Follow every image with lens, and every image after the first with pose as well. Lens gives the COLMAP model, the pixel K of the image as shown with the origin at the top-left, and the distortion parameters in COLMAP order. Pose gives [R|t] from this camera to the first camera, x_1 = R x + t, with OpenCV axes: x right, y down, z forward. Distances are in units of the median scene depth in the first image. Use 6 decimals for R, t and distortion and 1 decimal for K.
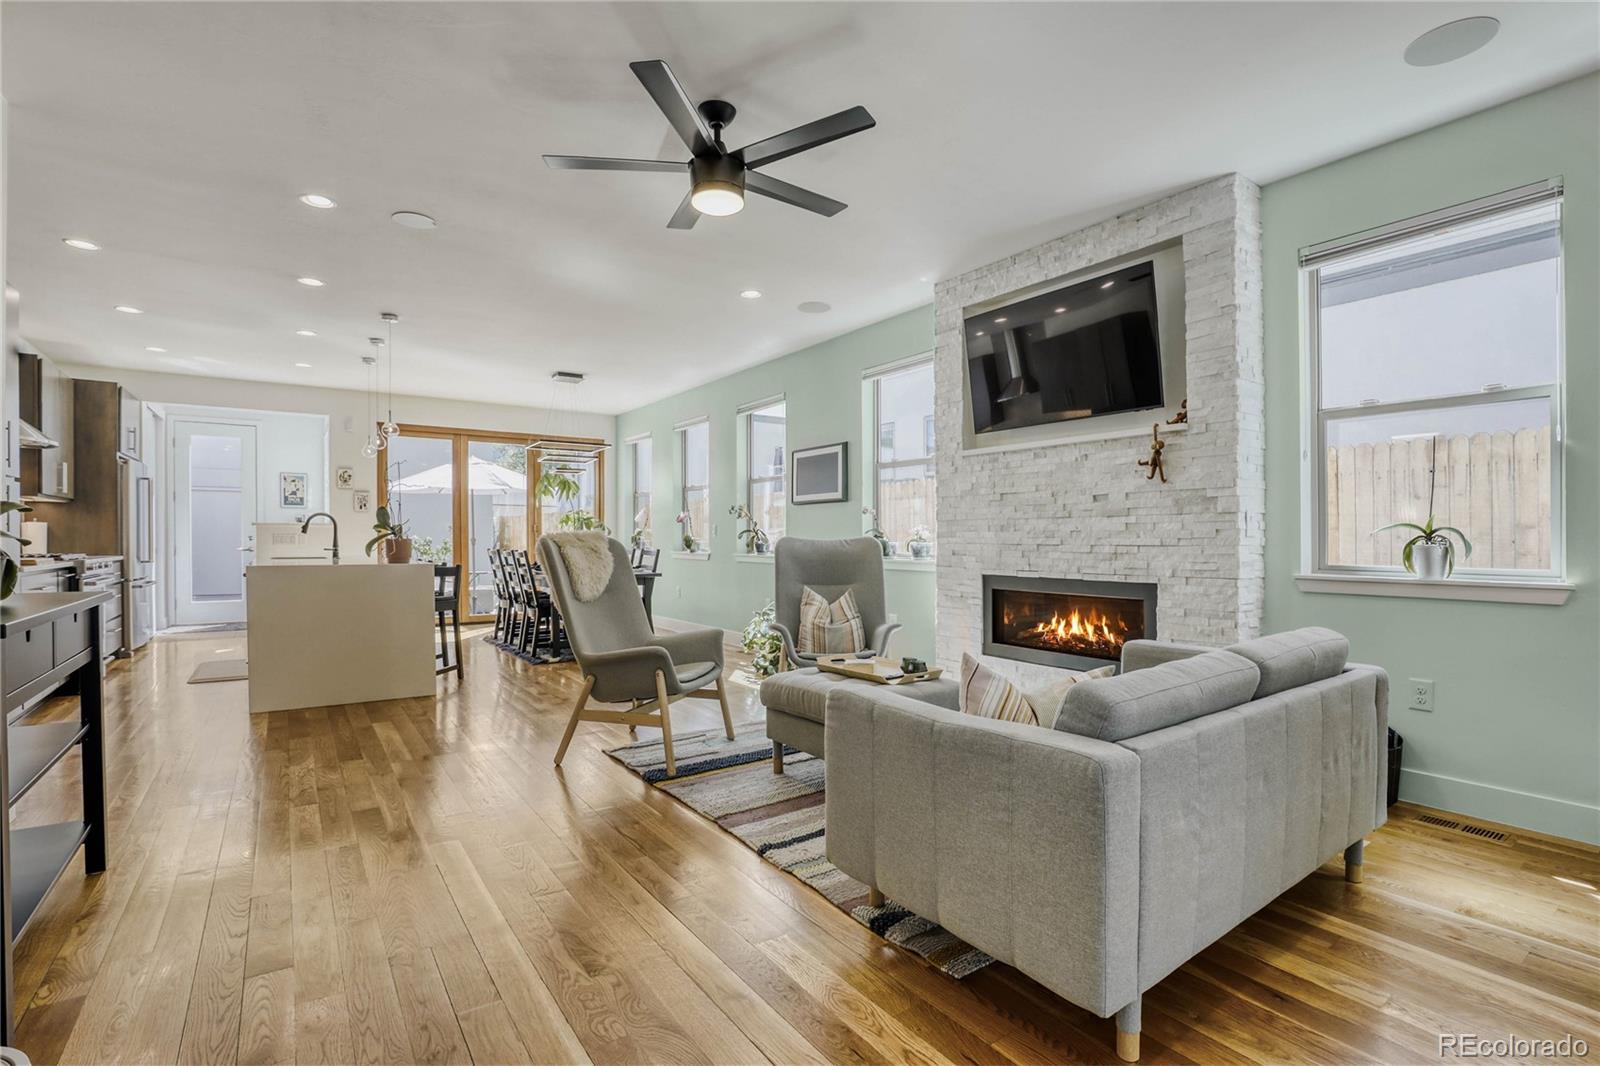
lens RADIAL K [[727.7, 0, 807.6], [0, 727.7, 539.3], [0, 0, 1]] dist [-0.033812, 0.000404]
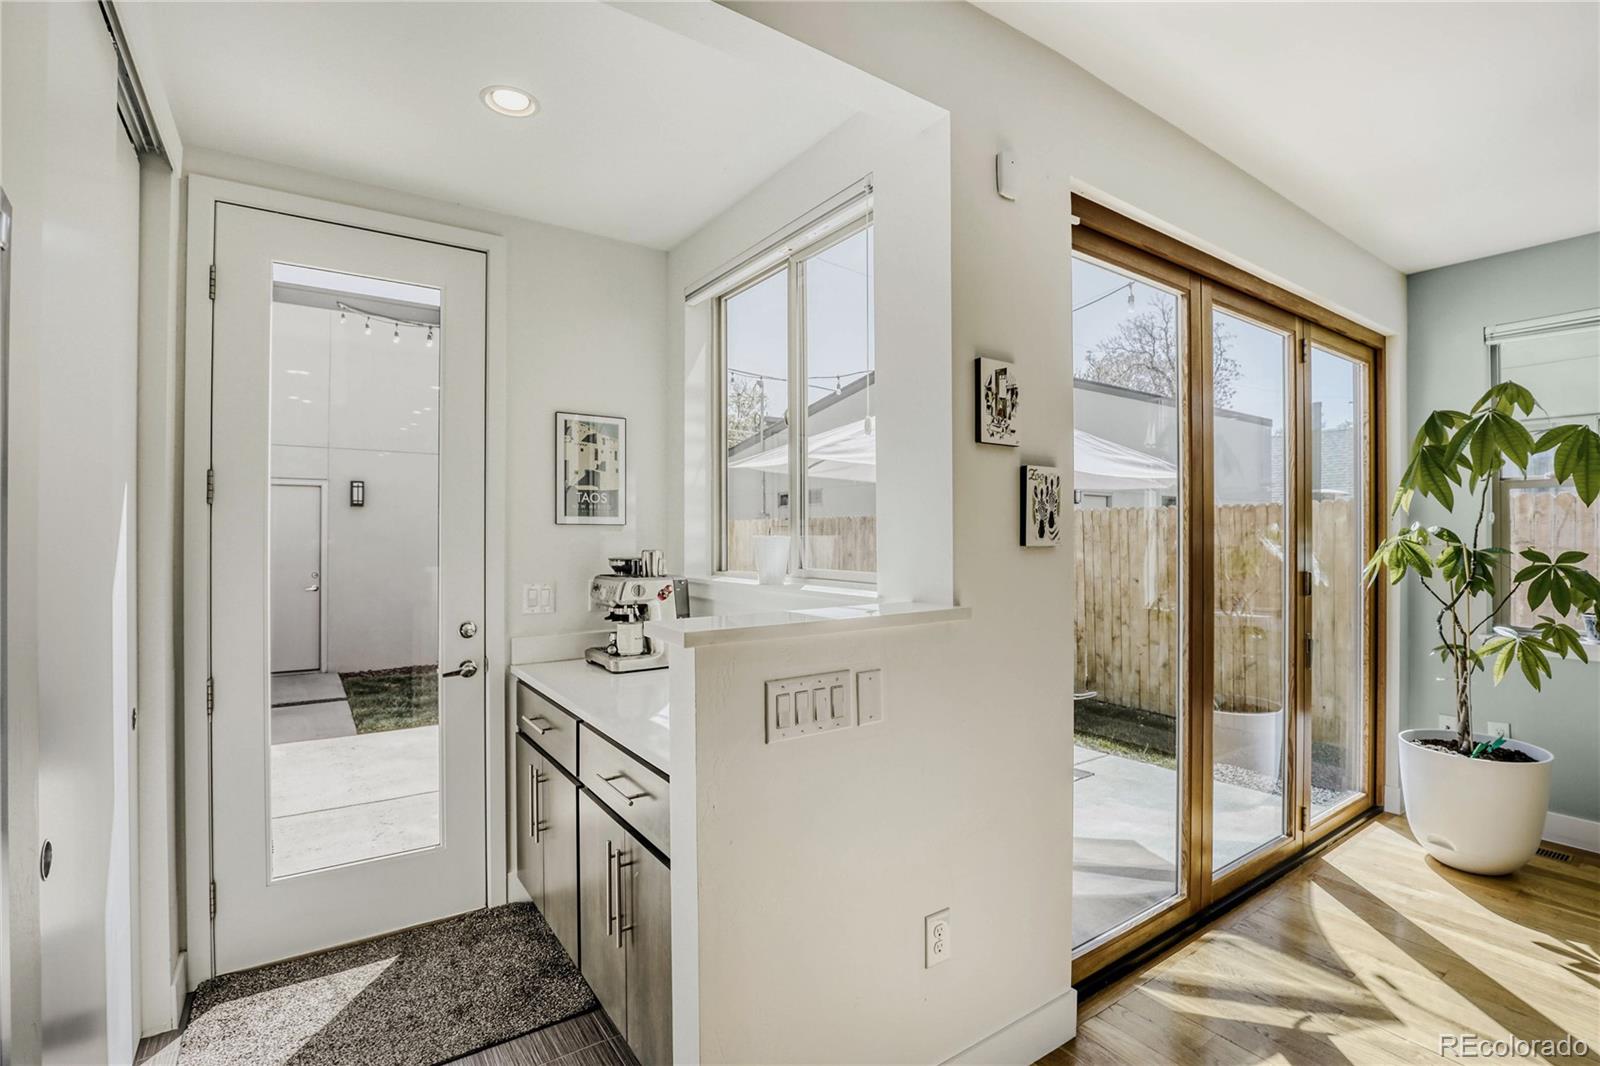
lens RADIAL K [[732.8, 0, 792.6], [0, 732.8, 530.0], [0, 0, 1]] dist [-0.038823, 0.000047]
pose [[0.999626, -0.006856, -0.026484, -0.846061], [0.006589, 0.999927, -0.010162, -0.052035], [0.026552, 0.009984, 0.999598, 0.931785]]
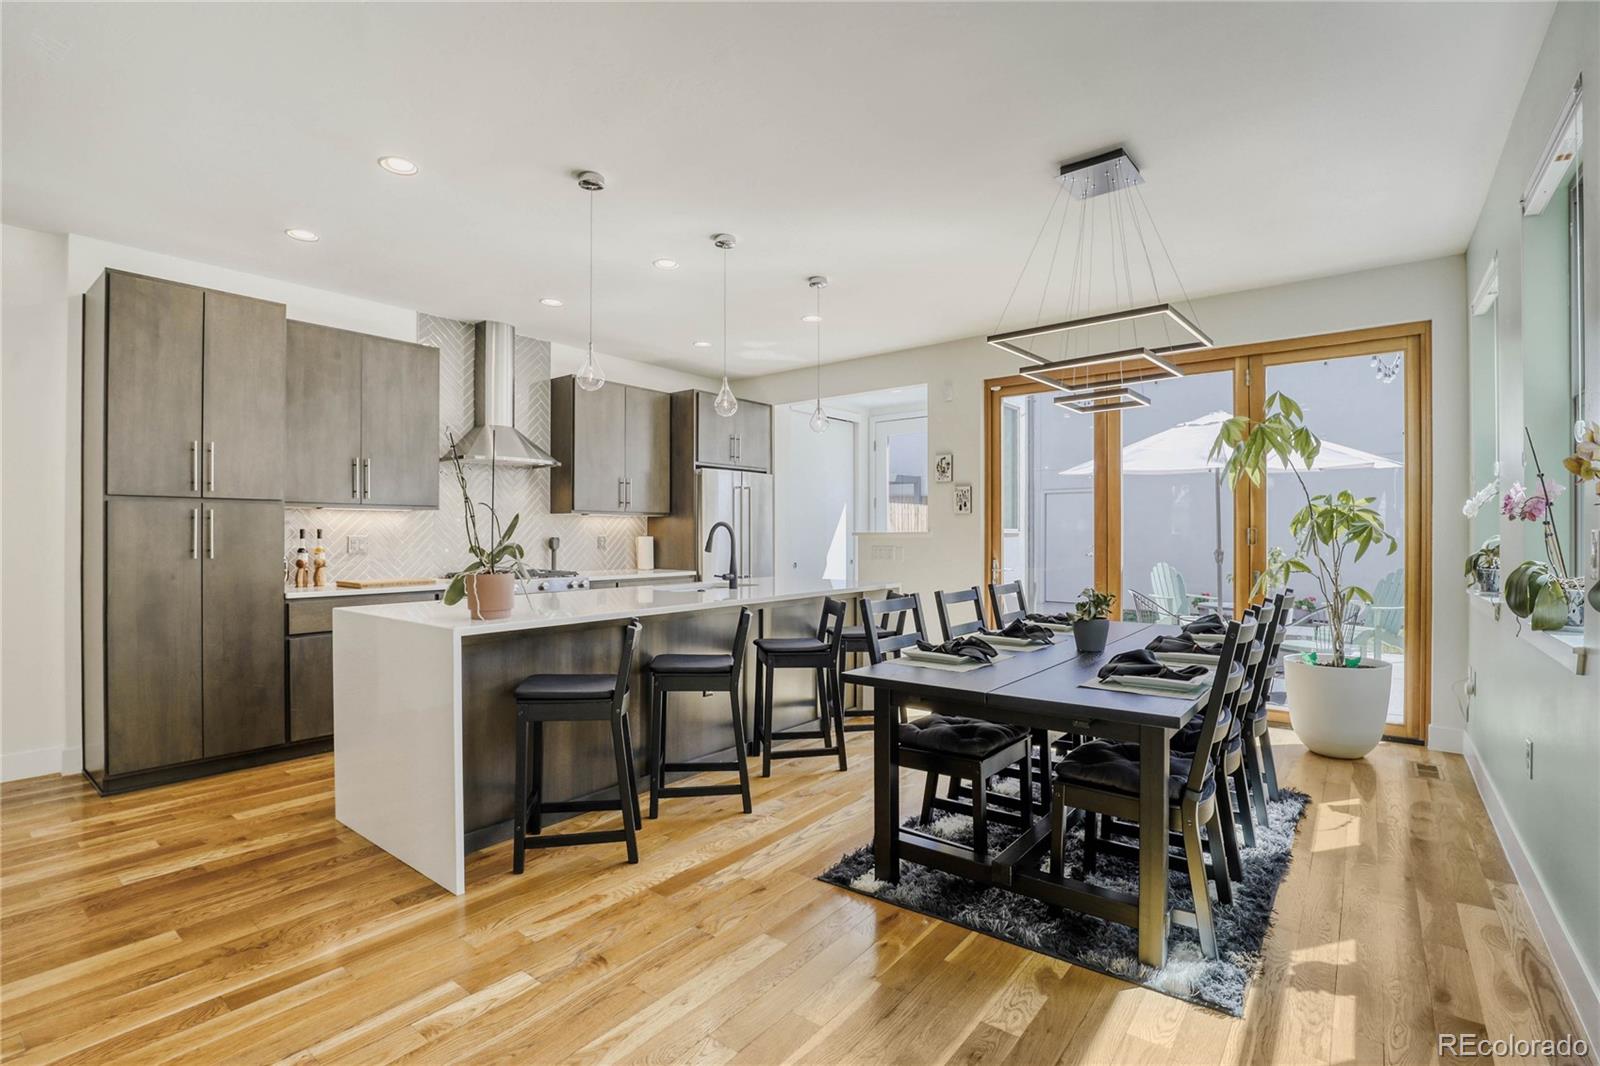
lens RADIAL K [[741.5, 0, 790.8], [0, 741.5, 533.5], [0, 0, 1]] dist [-0.029234, 0.000015]
pose [[0.271082, -0.001658, -0.962555, 0.014553], [-0.002780, 0.999993, -0.002505, -0.021880], [0.962552, 0.003355, 0.271075, 0.794412]]
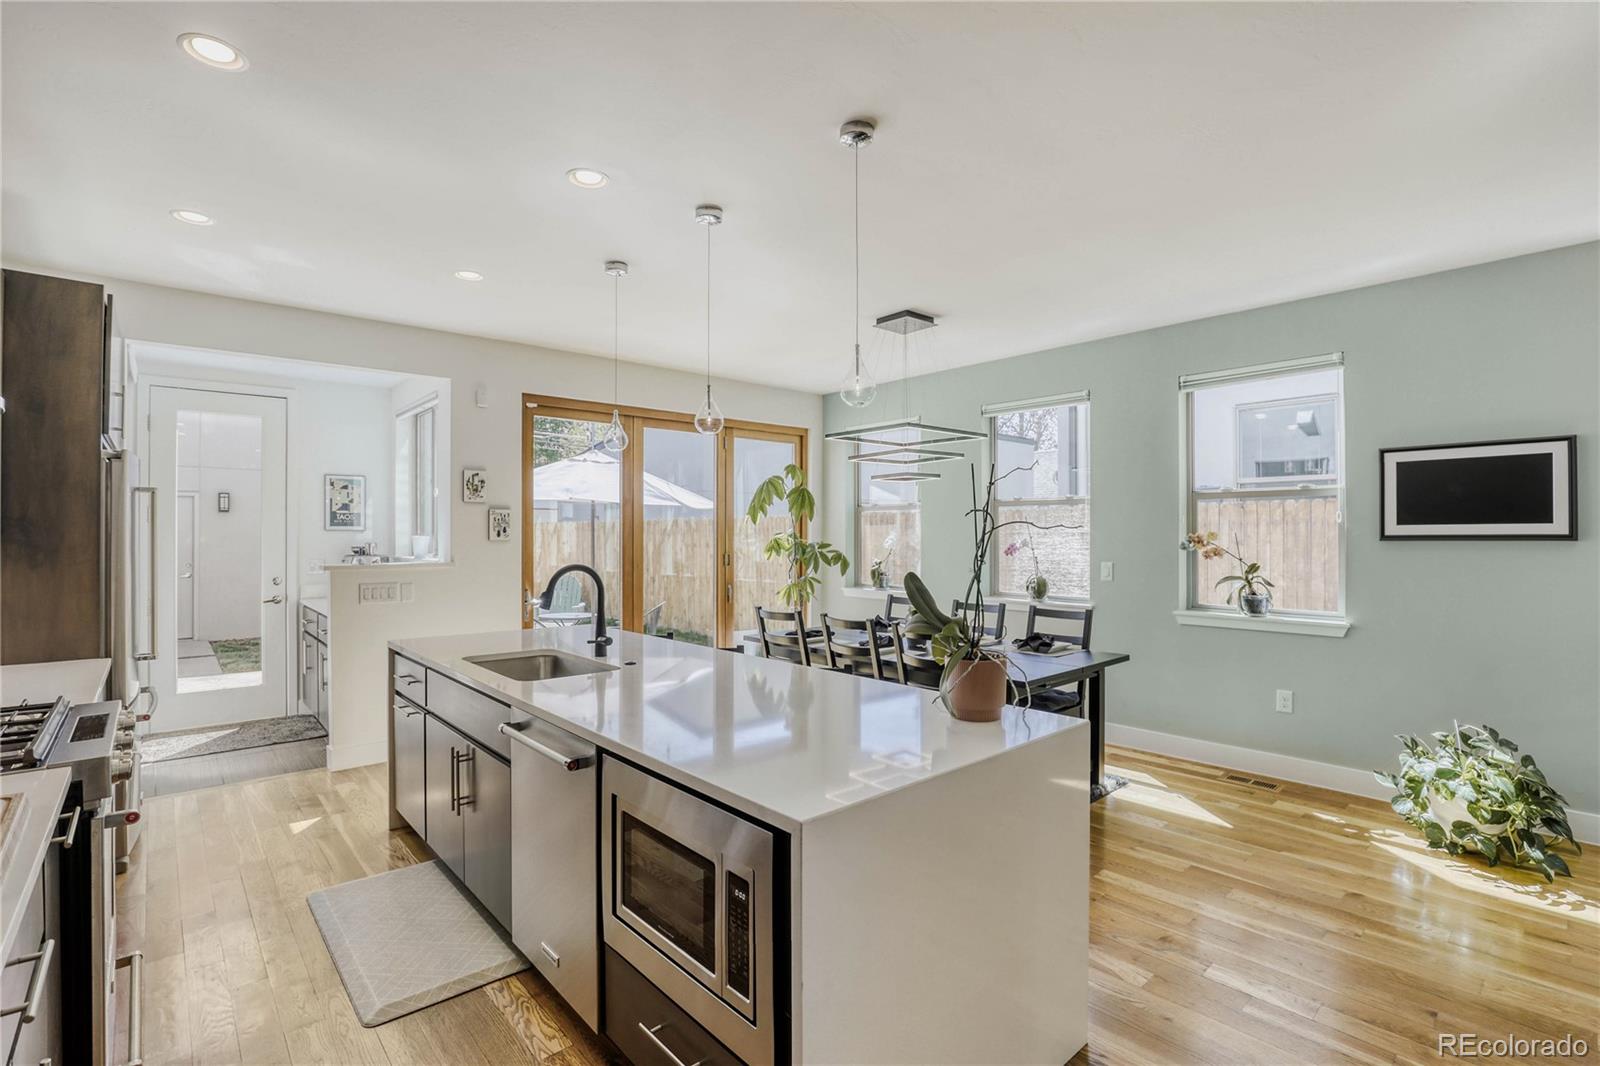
lens RADIAL K [[727.7, 0, 807.6], [0, 727.7, 539.3], [0, 0, 1]] dist [-0.033812, 0.000404]
pose [[0.993598, -0.003840, 0.112906, -0.530494], [0.003745, 0.999992, 0.001054, -0.048486], [-0.112909, -0.000624, 0.993605, 0.457118]]
